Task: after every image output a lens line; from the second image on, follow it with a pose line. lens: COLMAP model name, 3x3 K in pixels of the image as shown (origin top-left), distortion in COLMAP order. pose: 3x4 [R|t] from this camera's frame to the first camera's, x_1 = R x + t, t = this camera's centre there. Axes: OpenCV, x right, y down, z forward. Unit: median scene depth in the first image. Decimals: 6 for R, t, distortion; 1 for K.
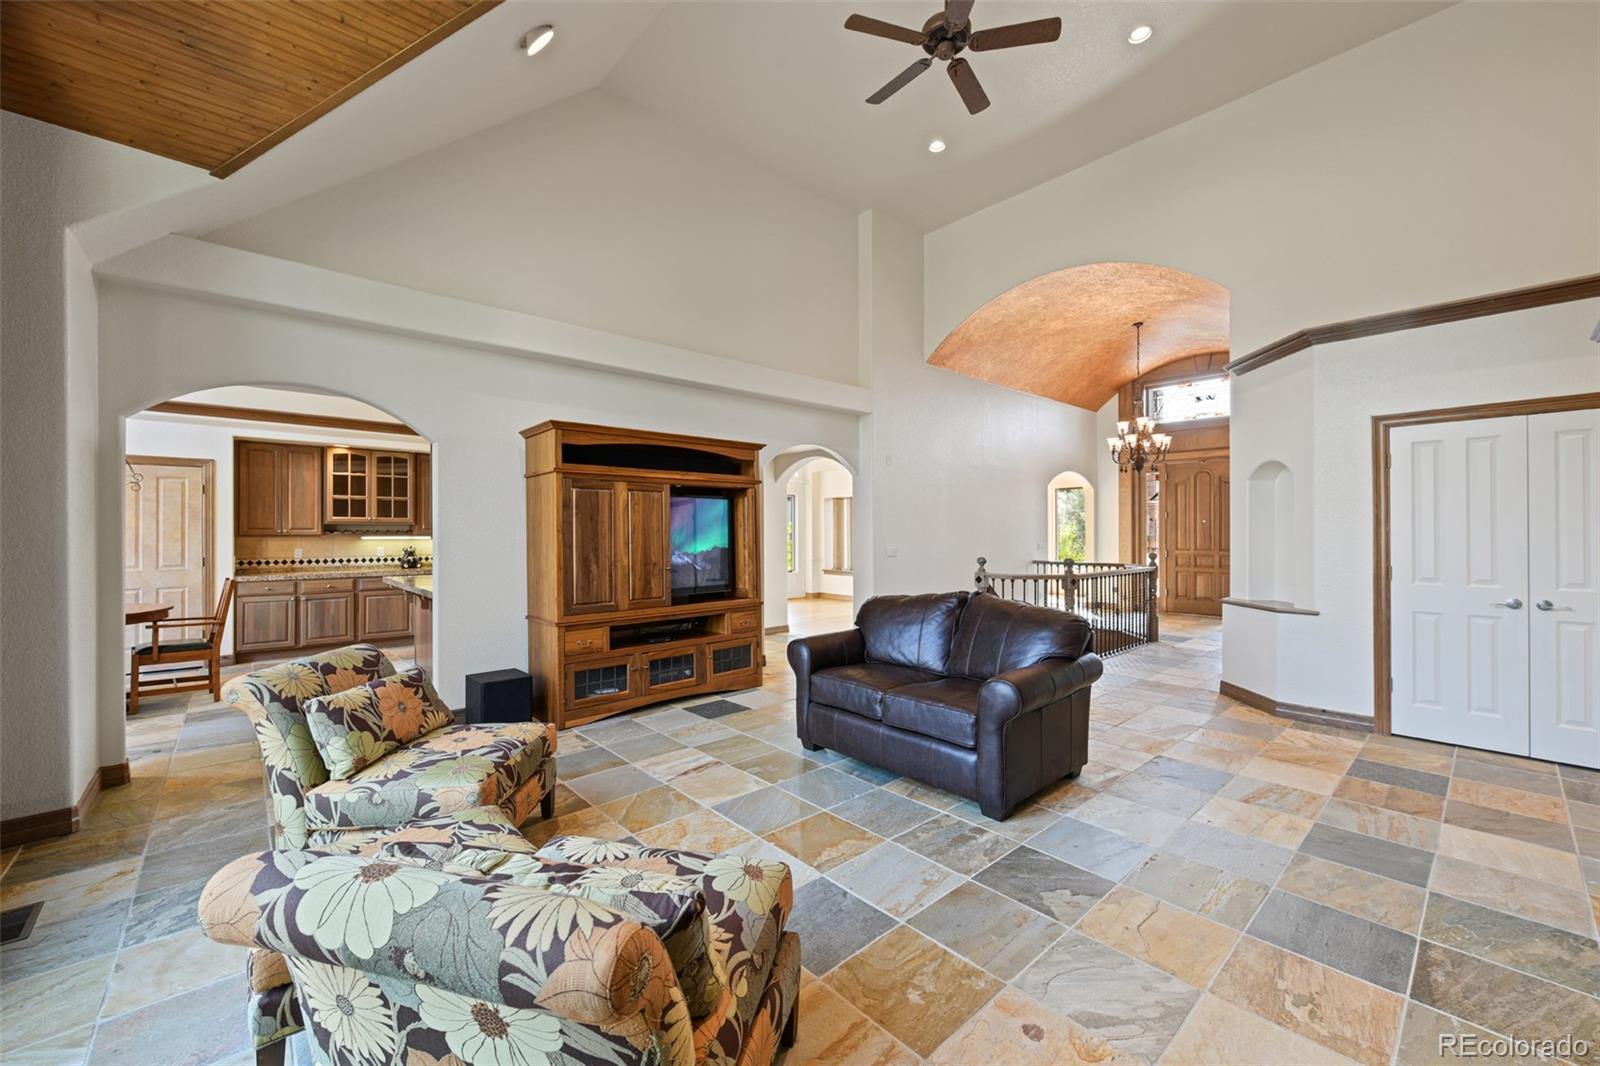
lens RADIAL K [[632.1, 0, 804.0], [0, 632.1, 530.4], [0, 0, 1]] dist [-0.002224, -0.001057]
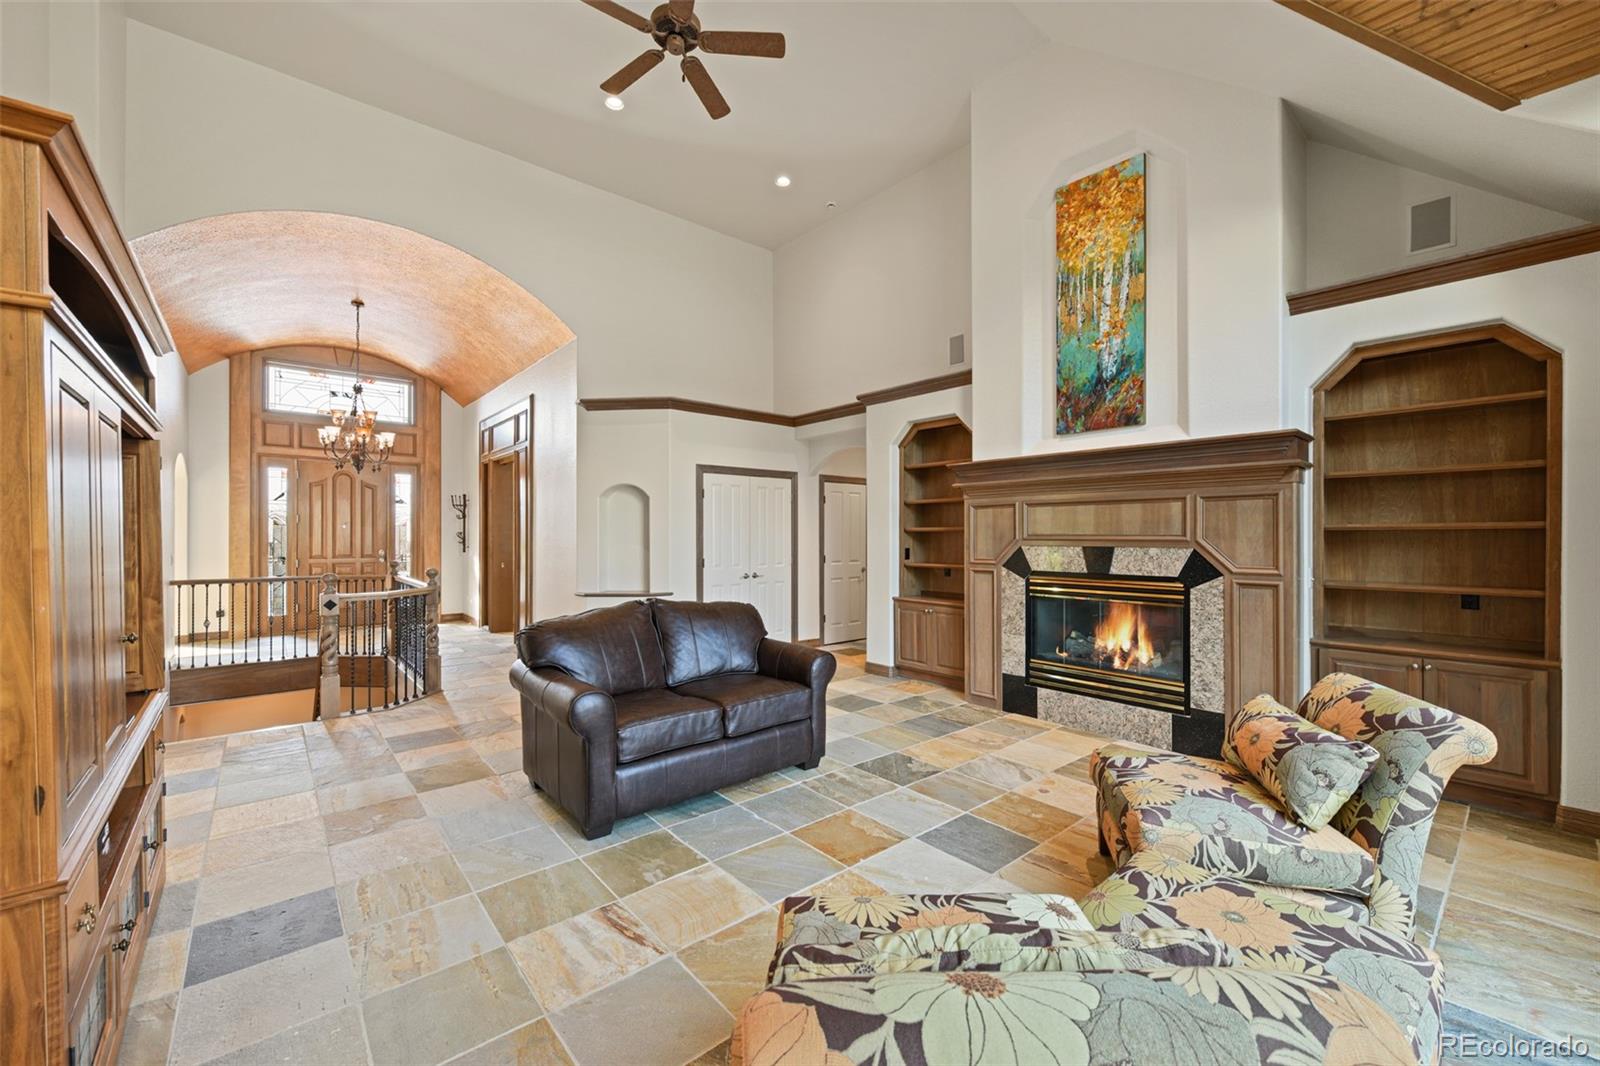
lens RADIAL K [[632.1, 0, 802.6], [0, 632.1, 537.1], [0, 0, 1]] dist [-0.002224, -0.001057]
pose [[0.024641, -0.001267, 0.999696, -0.981102], [0.000343, 0.999999, 0.001259, -0.000773], [-0.999696, 0.000312, 0.024641, 1.025564]]
